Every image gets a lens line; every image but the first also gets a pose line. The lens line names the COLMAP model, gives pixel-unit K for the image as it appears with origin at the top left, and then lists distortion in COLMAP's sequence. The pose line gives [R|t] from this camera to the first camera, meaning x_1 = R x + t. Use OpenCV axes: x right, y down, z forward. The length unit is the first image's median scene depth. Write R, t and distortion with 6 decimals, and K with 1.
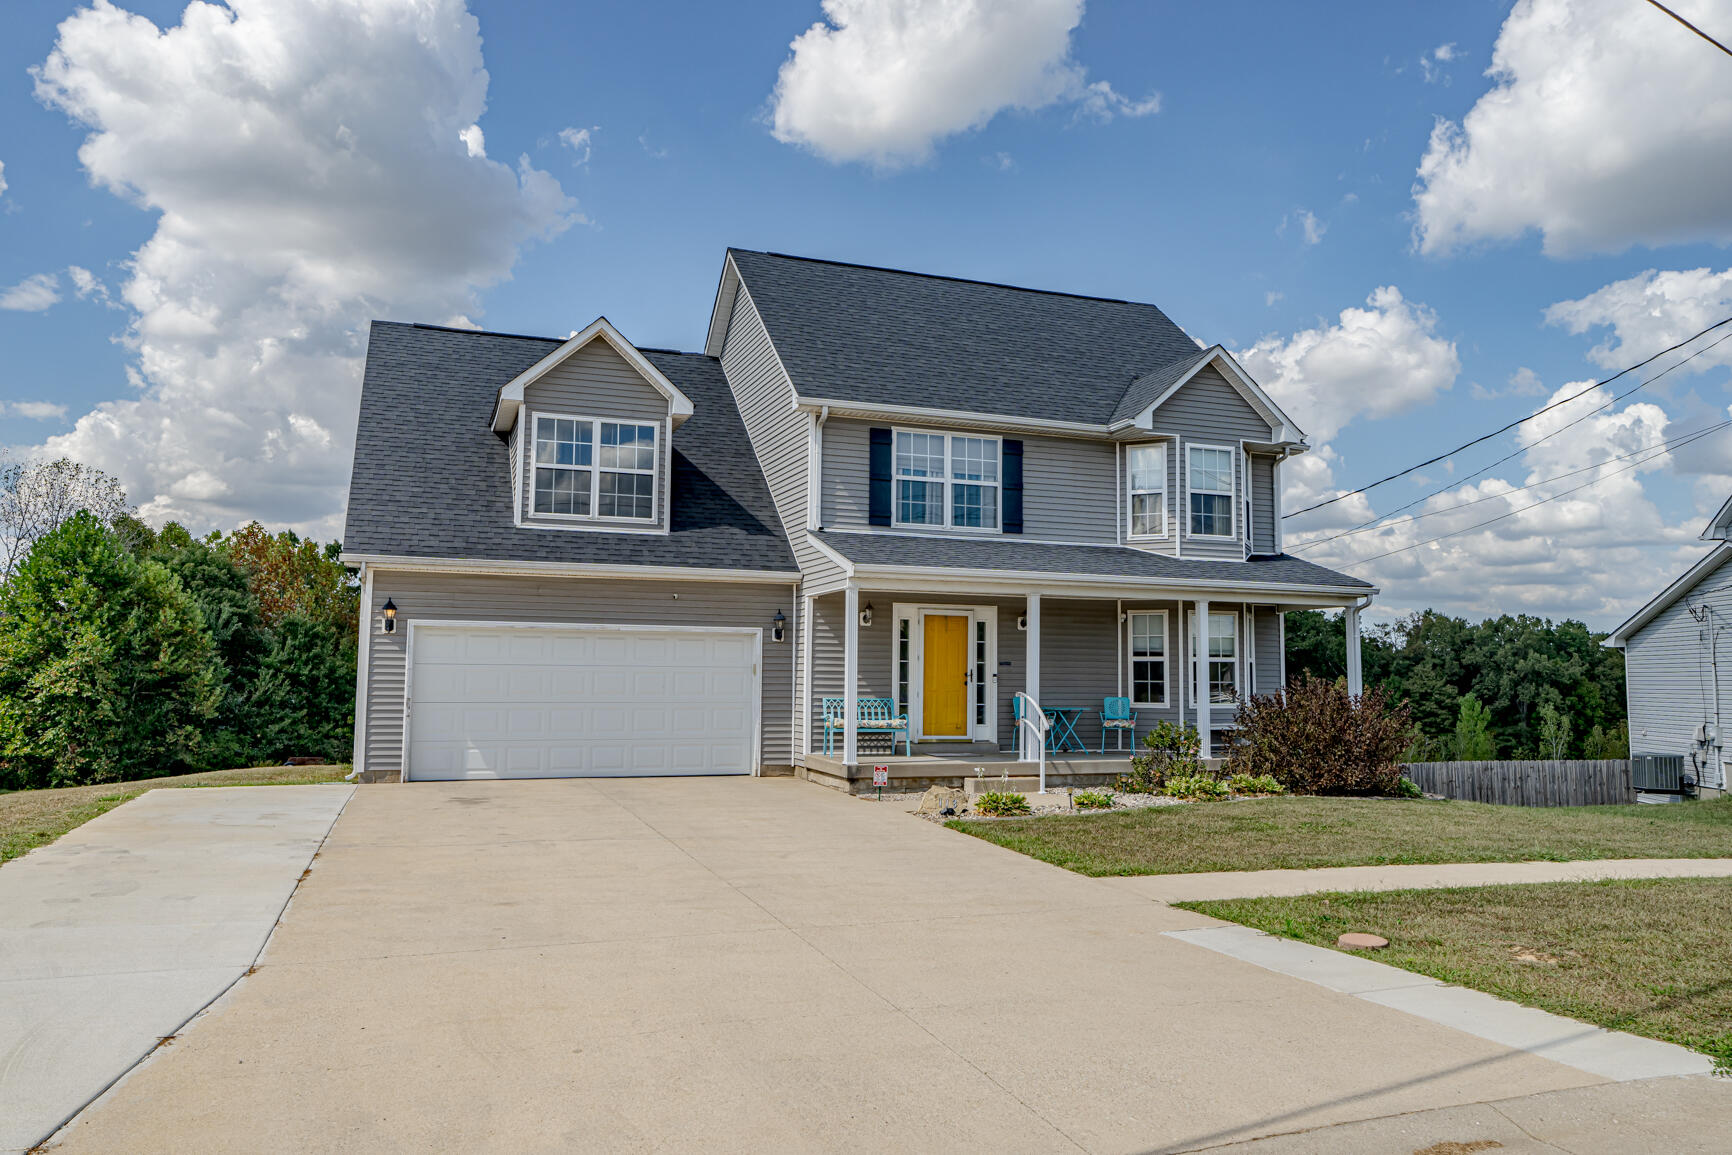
lens RADIAL K [[1248.9, 0, 866.8], [0, 1248.9, 577.5], [0, 0, 1]] dist [-0.000658, -0.000303]
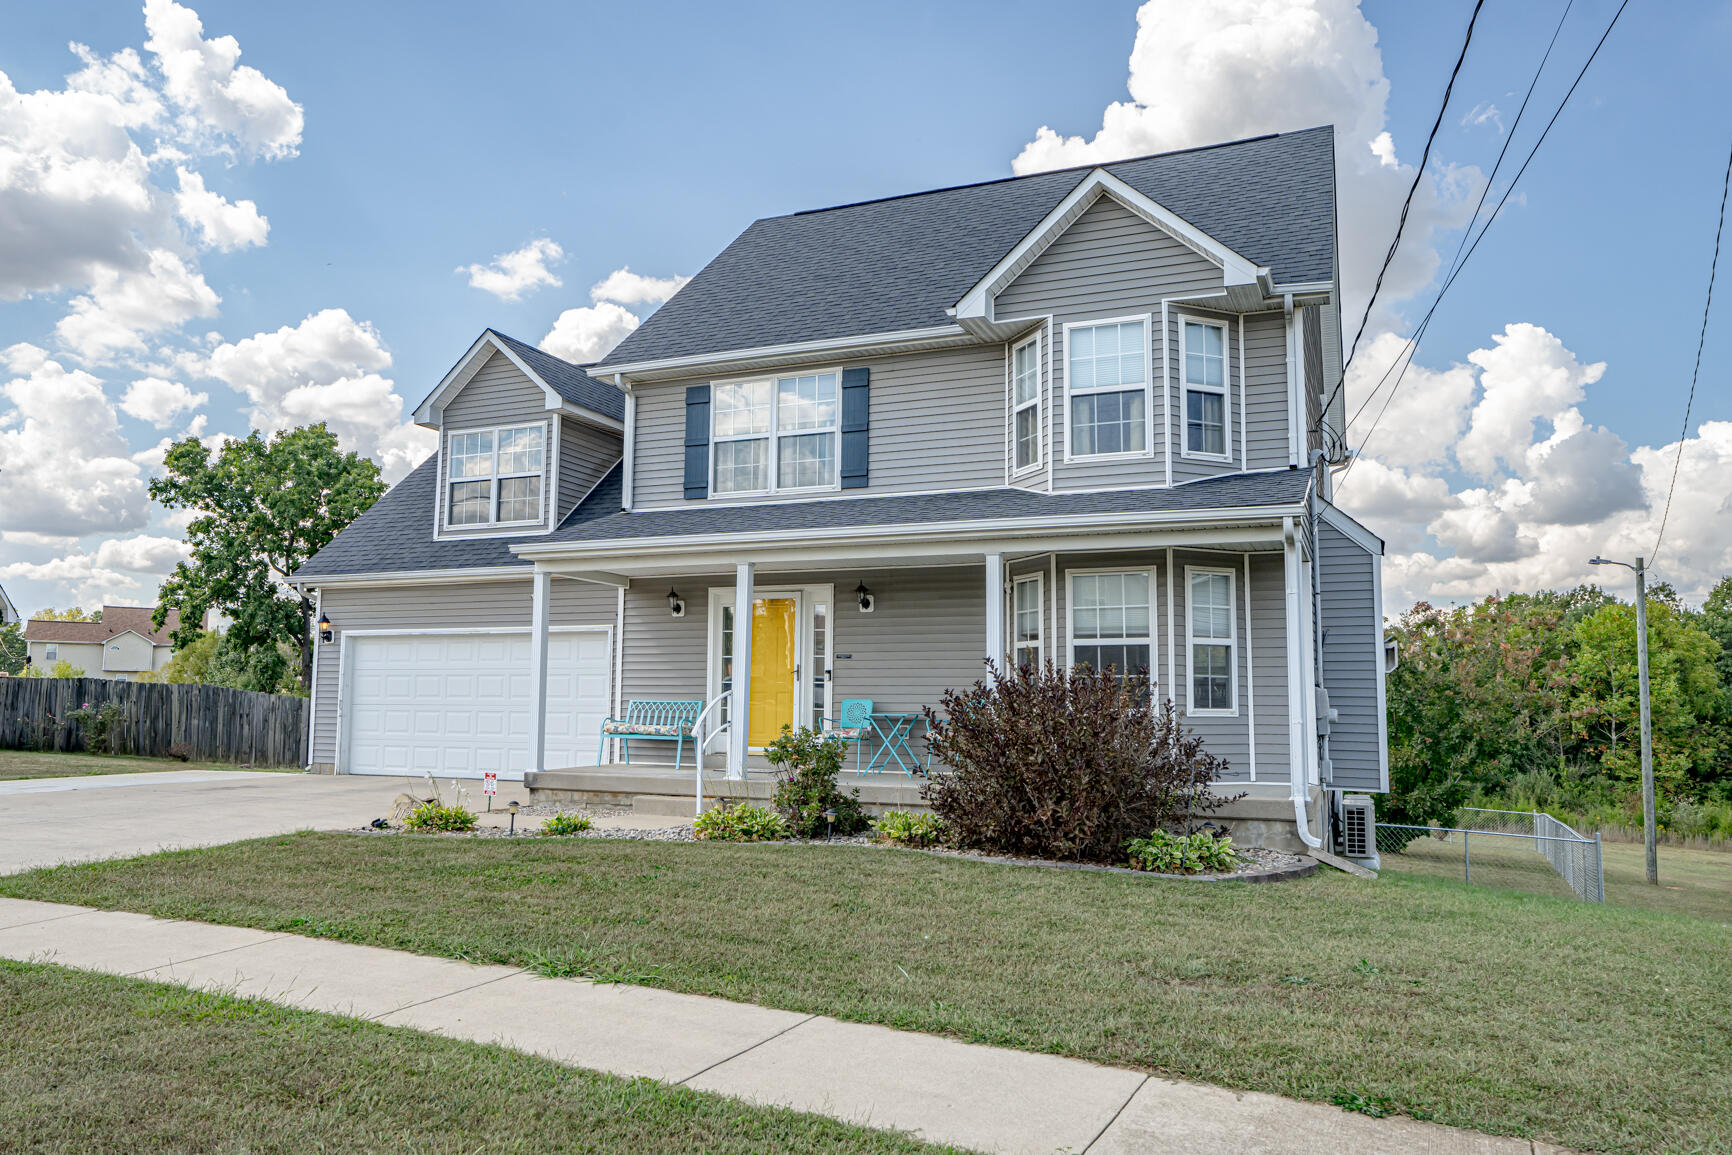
lens RADIAL K [[1194.9, 0, 866.2], [0, 1194.9, 578.5], [0, 0, 1]] dist [-0.006947, -0.002537]
pose [[0.725247, -0.071834, -0.684731, 0.623760], [0.064040, 0.997269, -0.036793, 0.048529], [0.685504, -0.017166, 0.727866, 0.458049]]
